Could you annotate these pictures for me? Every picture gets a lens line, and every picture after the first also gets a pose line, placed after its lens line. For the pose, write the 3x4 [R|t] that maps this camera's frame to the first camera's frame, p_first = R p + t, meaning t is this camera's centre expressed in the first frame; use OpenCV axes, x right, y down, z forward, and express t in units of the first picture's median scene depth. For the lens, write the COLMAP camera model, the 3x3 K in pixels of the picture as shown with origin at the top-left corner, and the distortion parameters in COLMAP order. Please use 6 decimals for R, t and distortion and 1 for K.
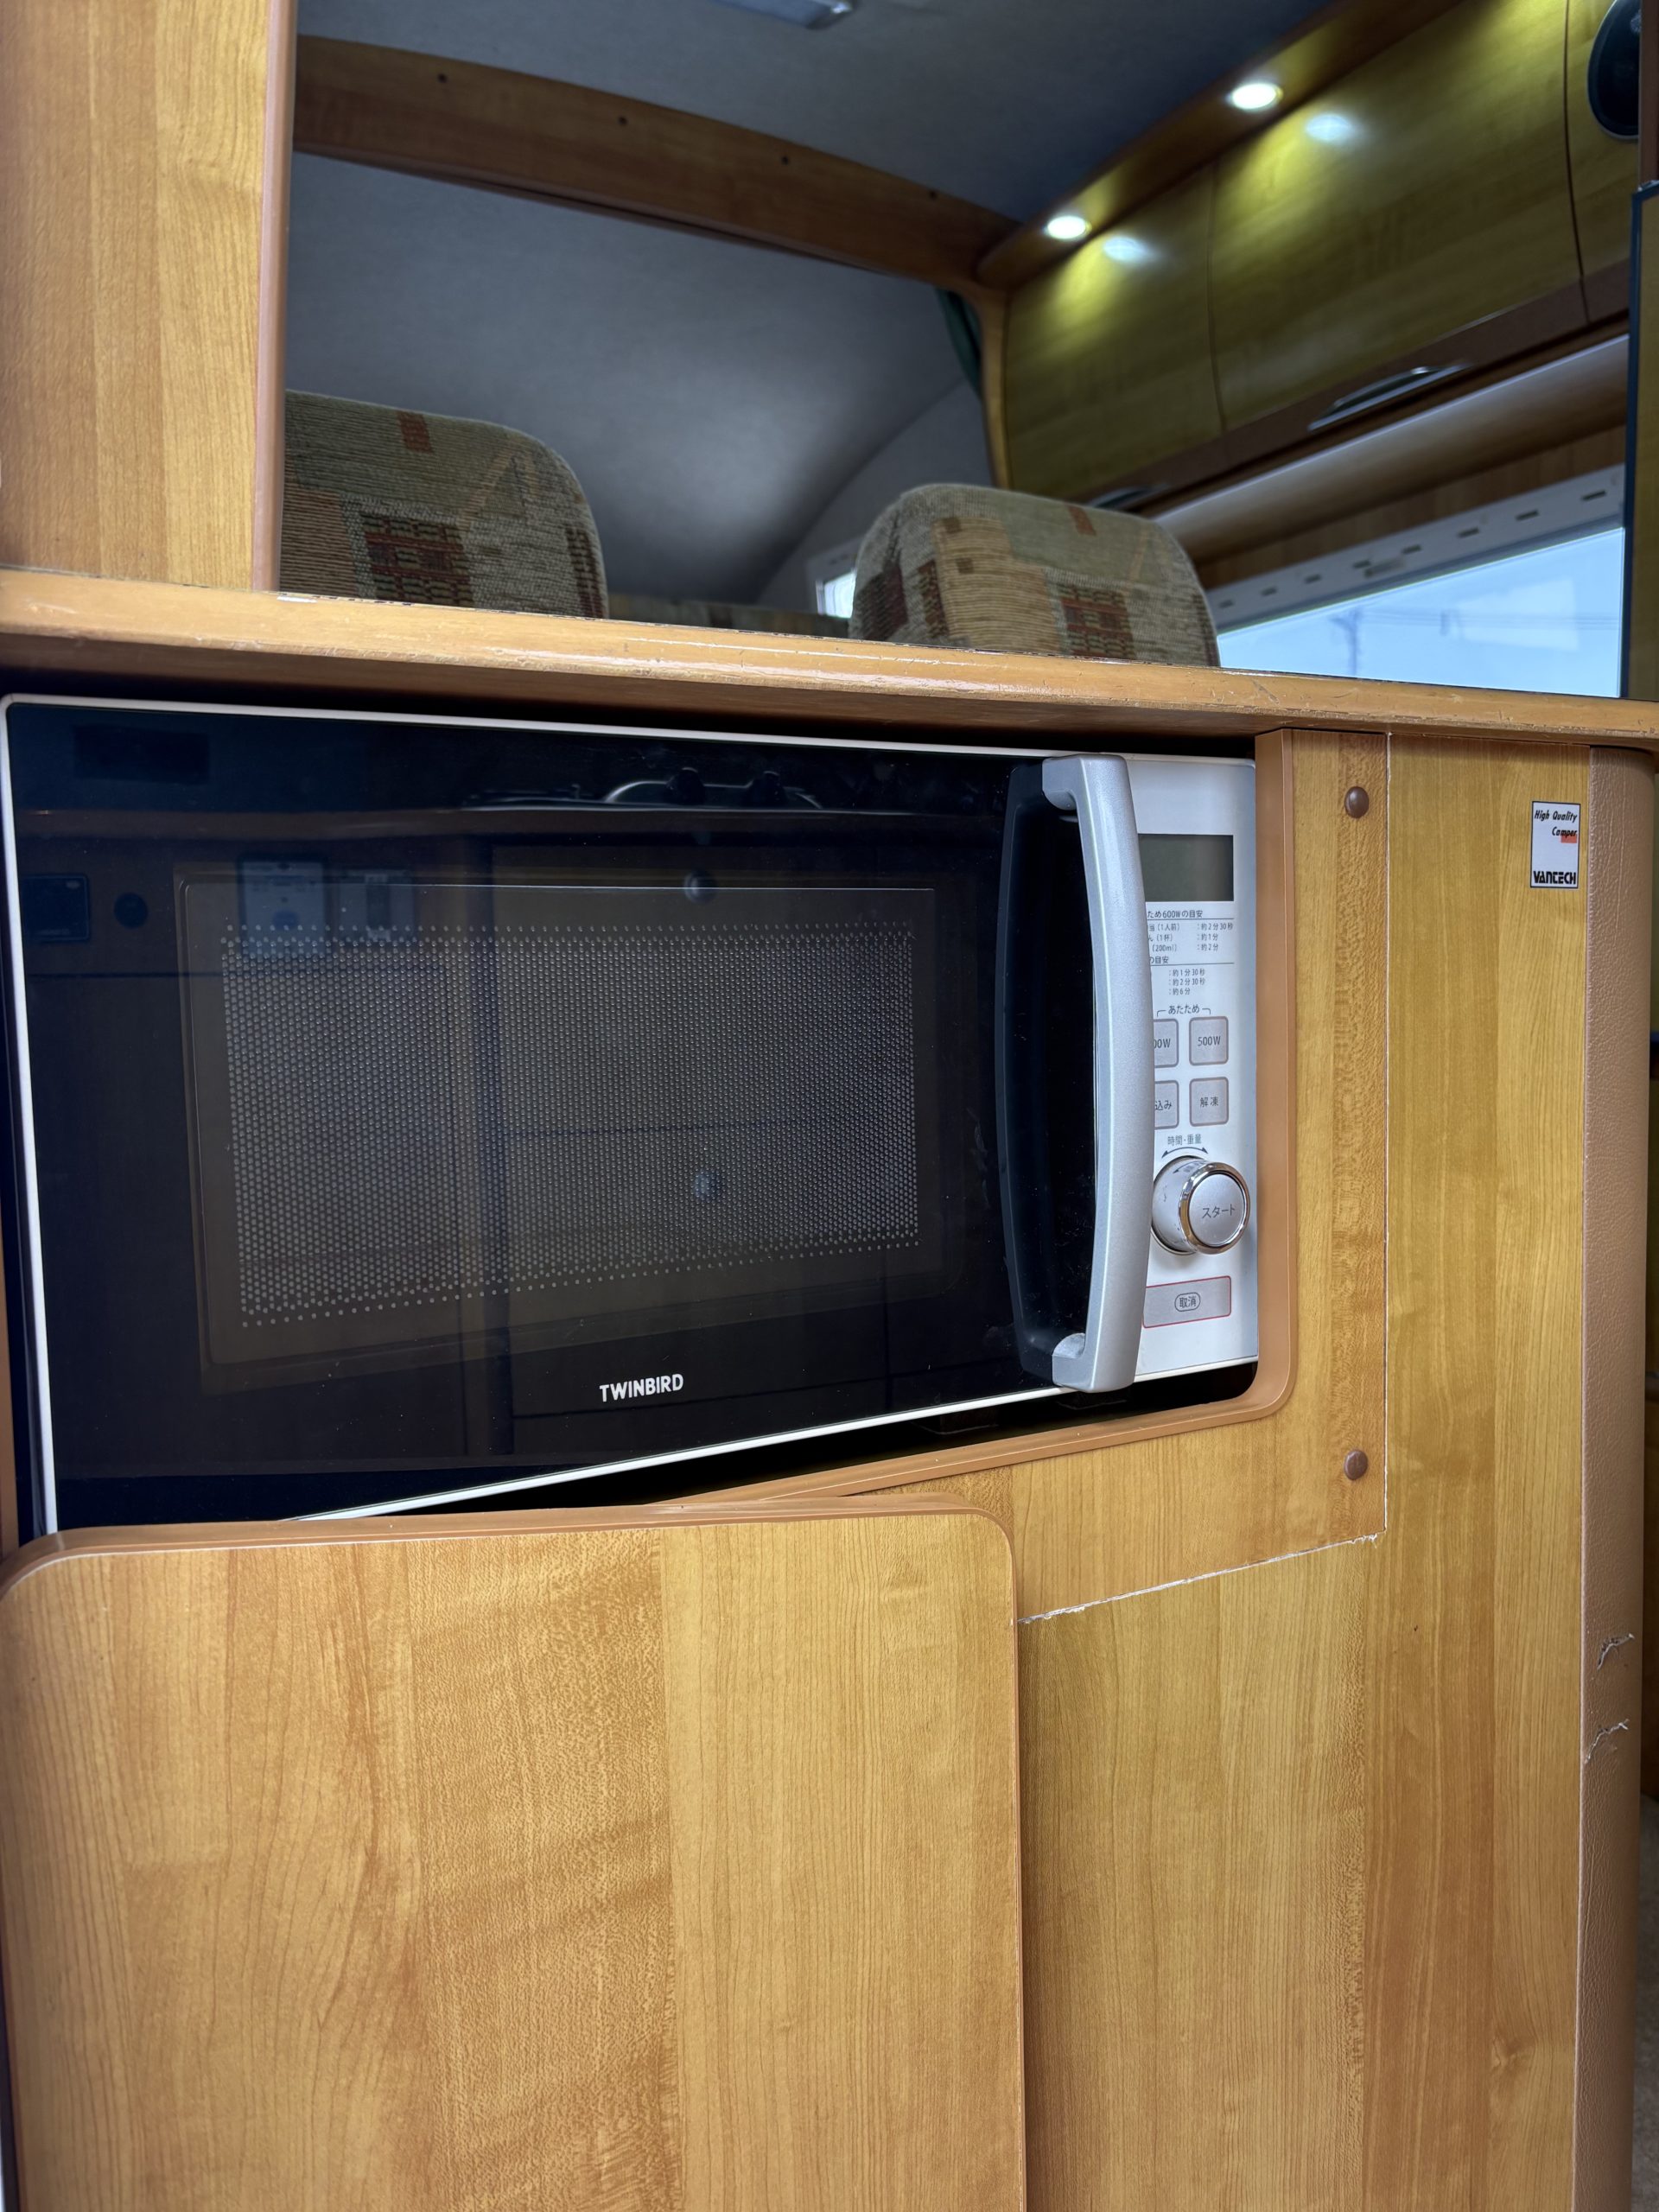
lens RADIAL K [[1686.8, 0, 842.5], [0, 1686.8, 1096.2], [0, 0, 1]] dist [0.042052, -0.036553]
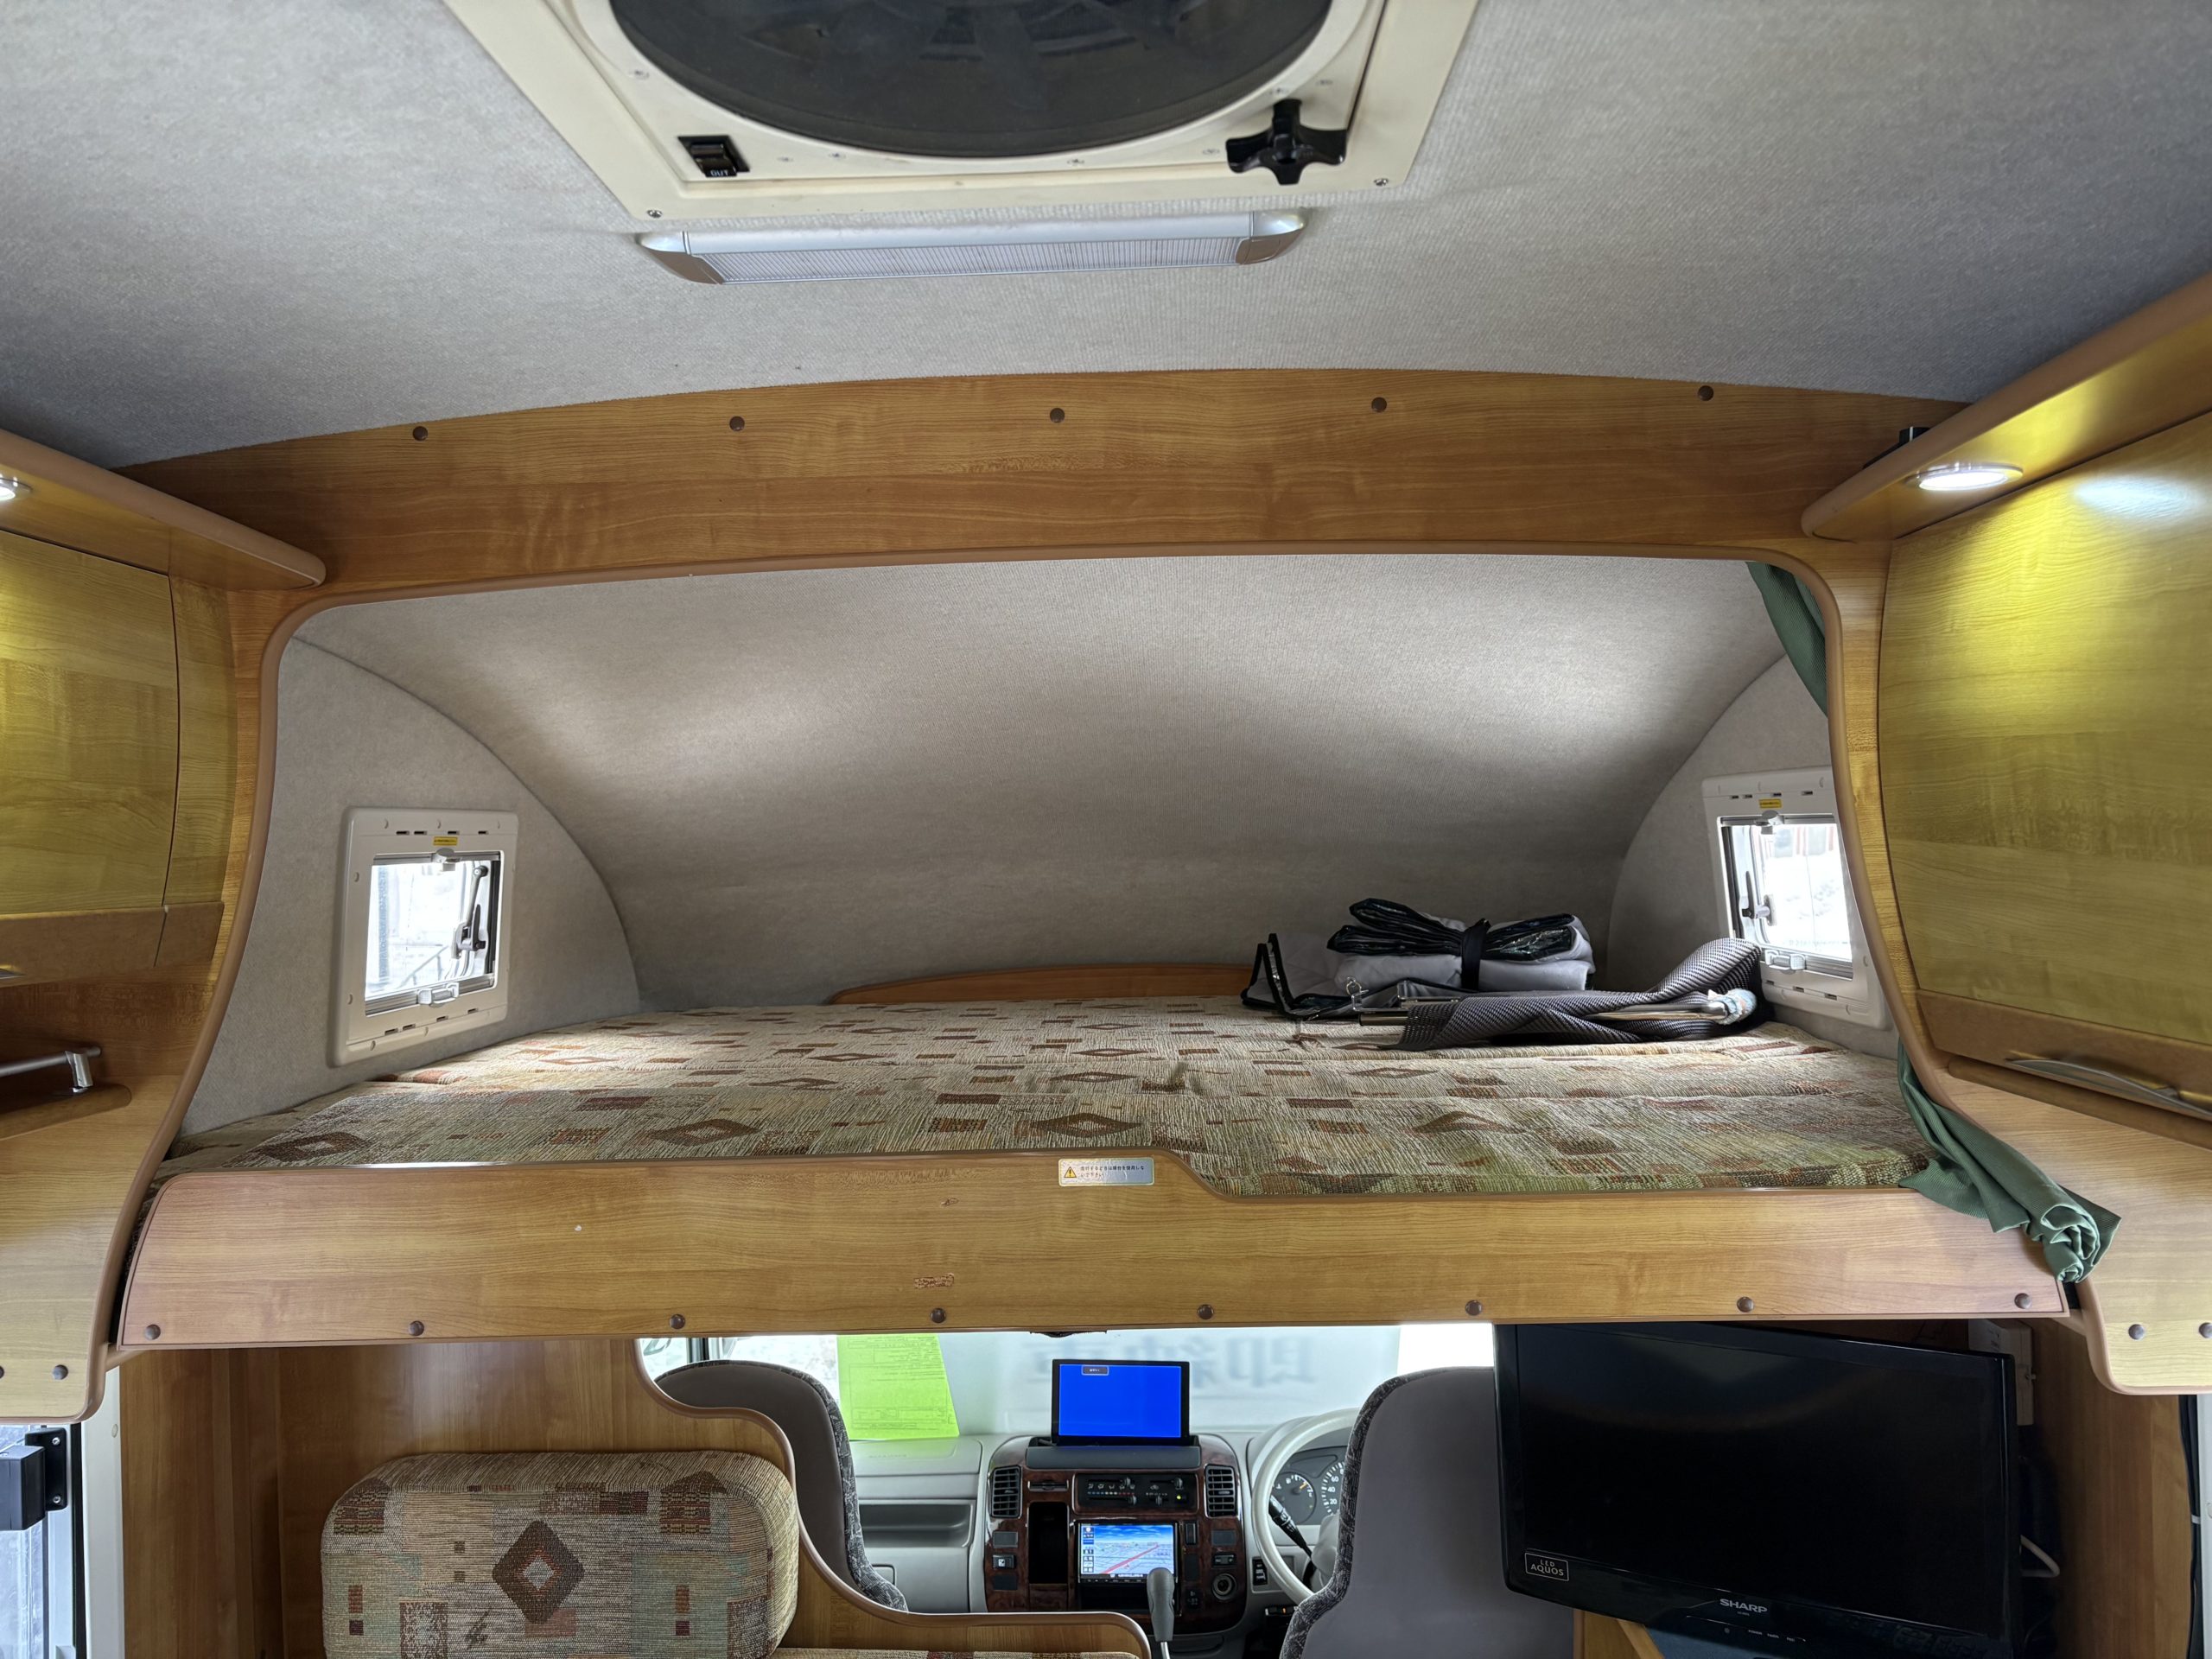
lens RADIAL K [[1686.8, 0, 1094.8], [0, 1686.8, 835.1], [0, 0, 1]] dist [0.042052, -0.036553]
pose [[0.864925, -0.004640, -0.501879, 0.156430], [-0.032783, 0.997300, -0.065717, -0.380908], [0.500829, 0.073293, 0.862438, 0.511662]]
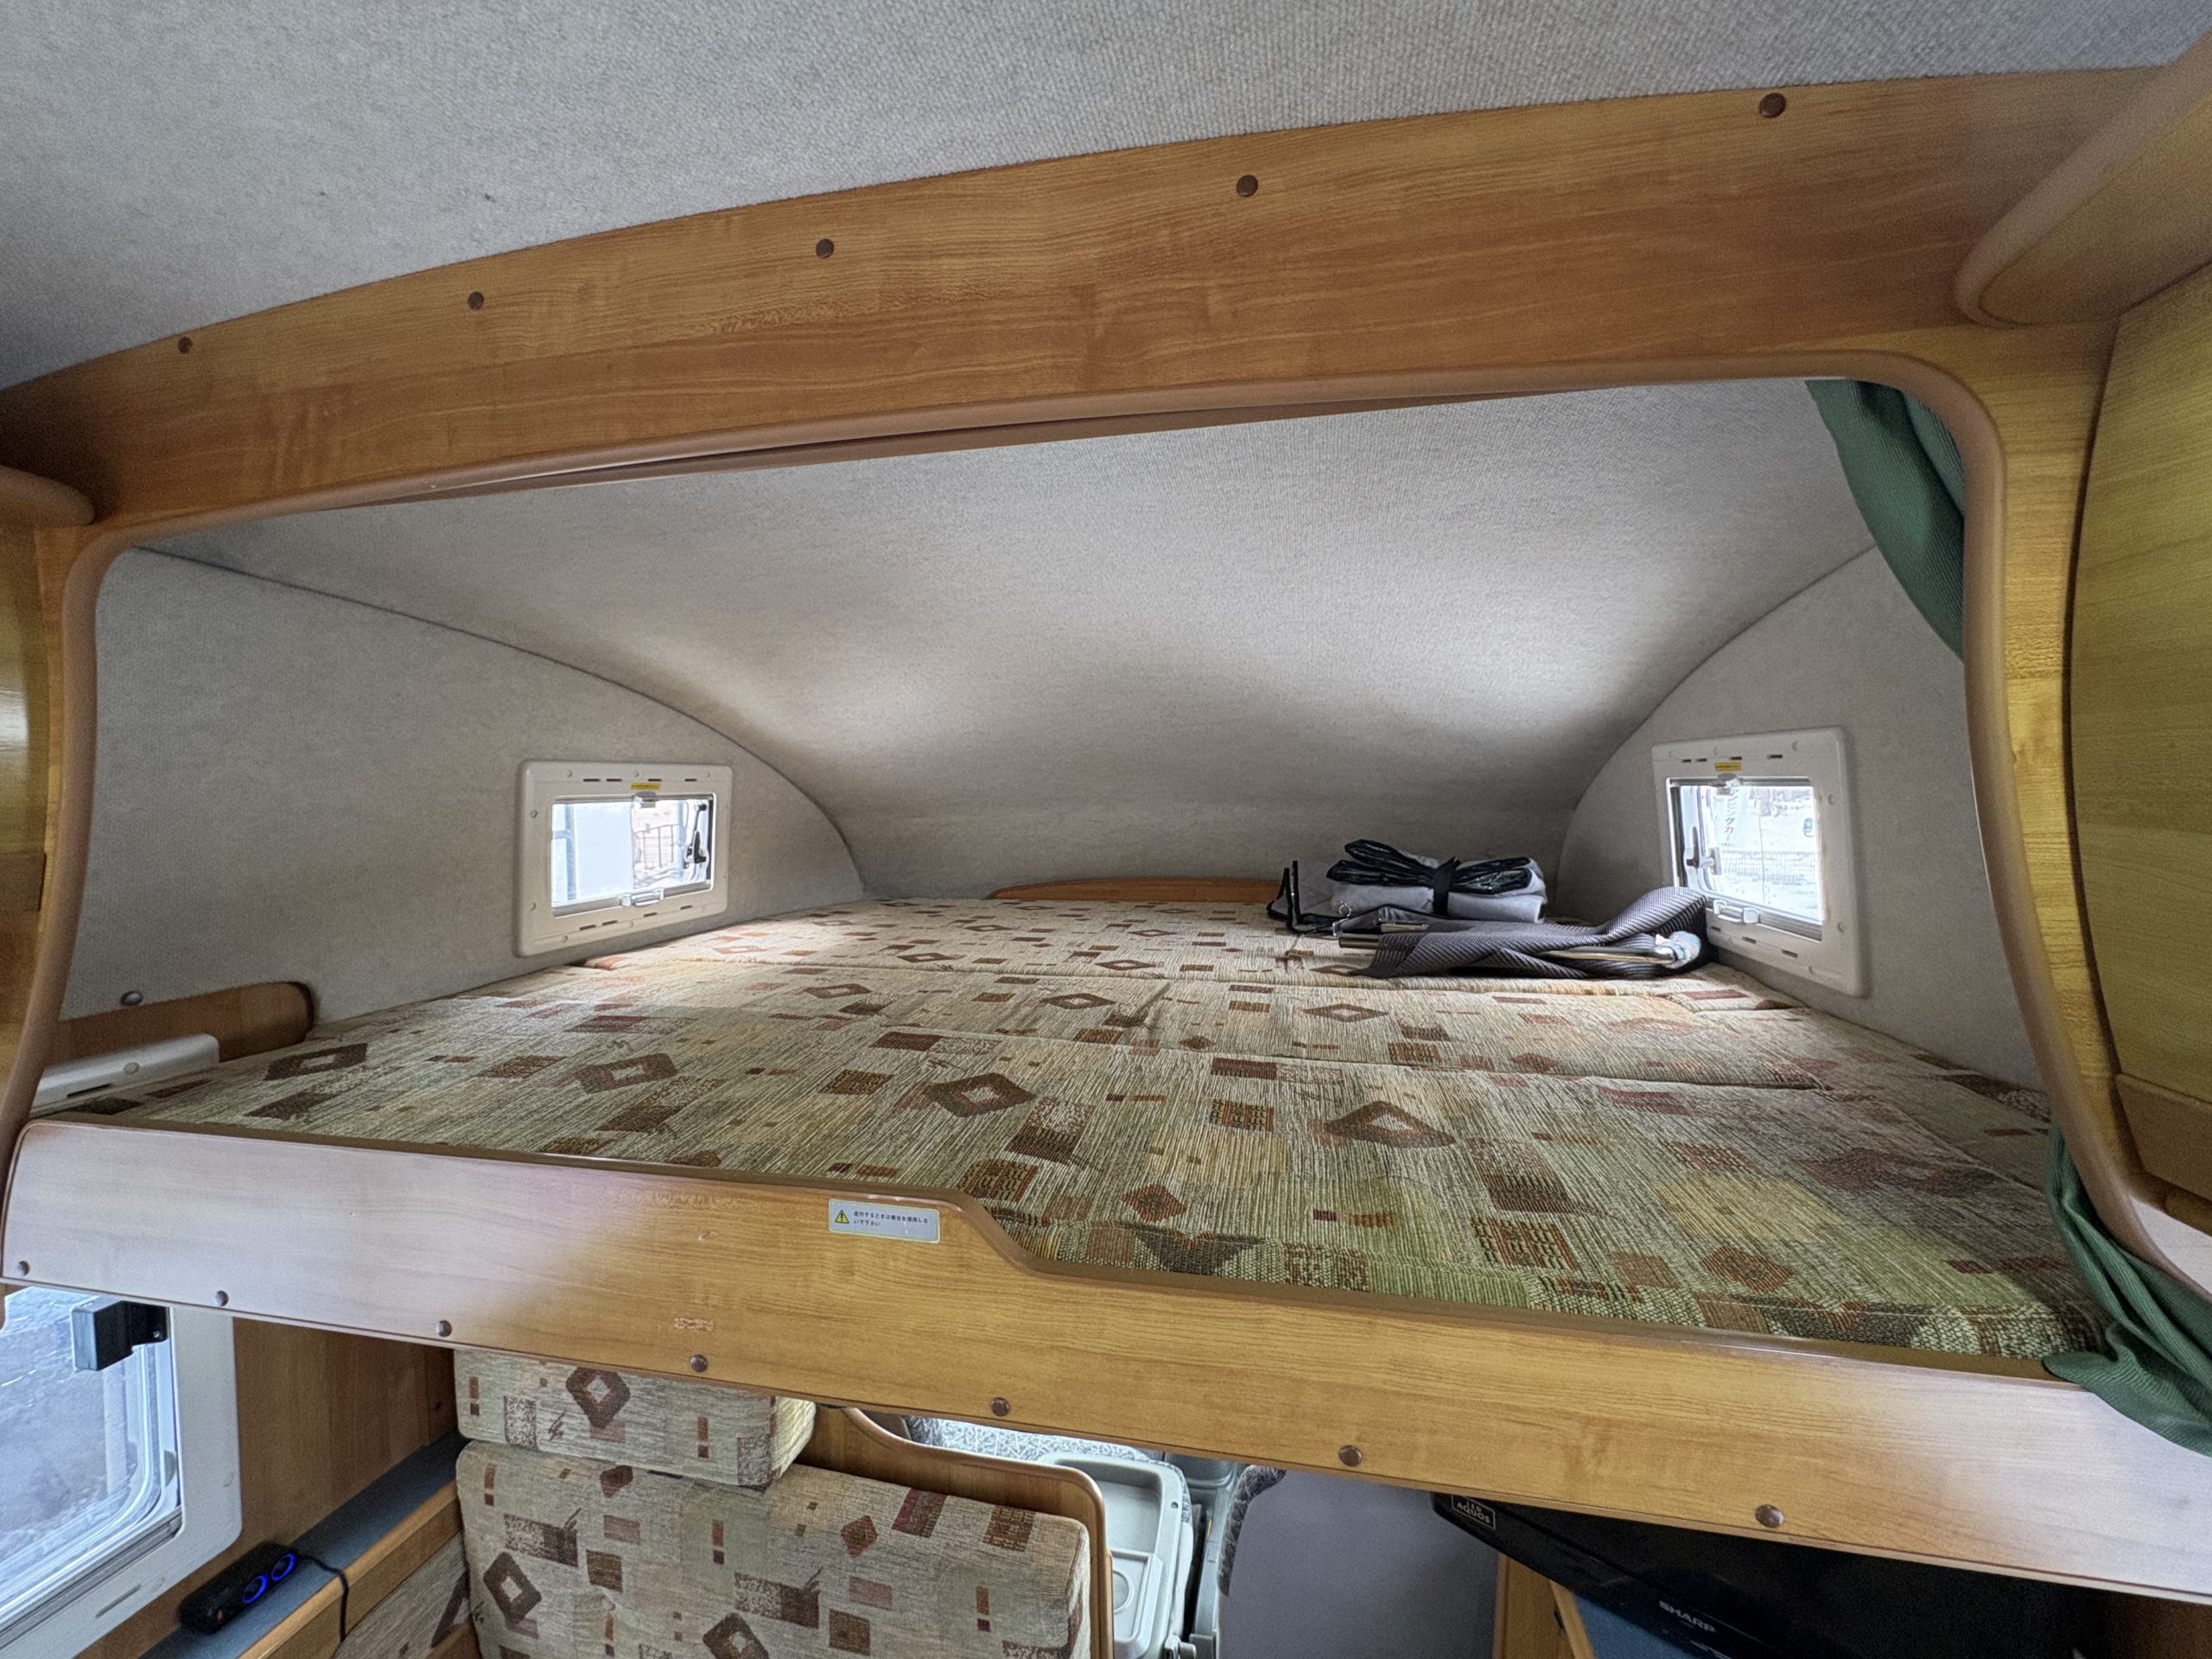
lens RADIAL K [[884.2, 0, 1104.2], [0, 884.2, 829.3], [0, 0, 1]] dist [-0.002631, 0.001461]
pose [[0.761217, 0.039496, -0.647293, 0.073498], [-0.055005, 0.998479, -0.003762, -0.410703], [0.646160, 0.038468, 0.762232, 0.845301]]
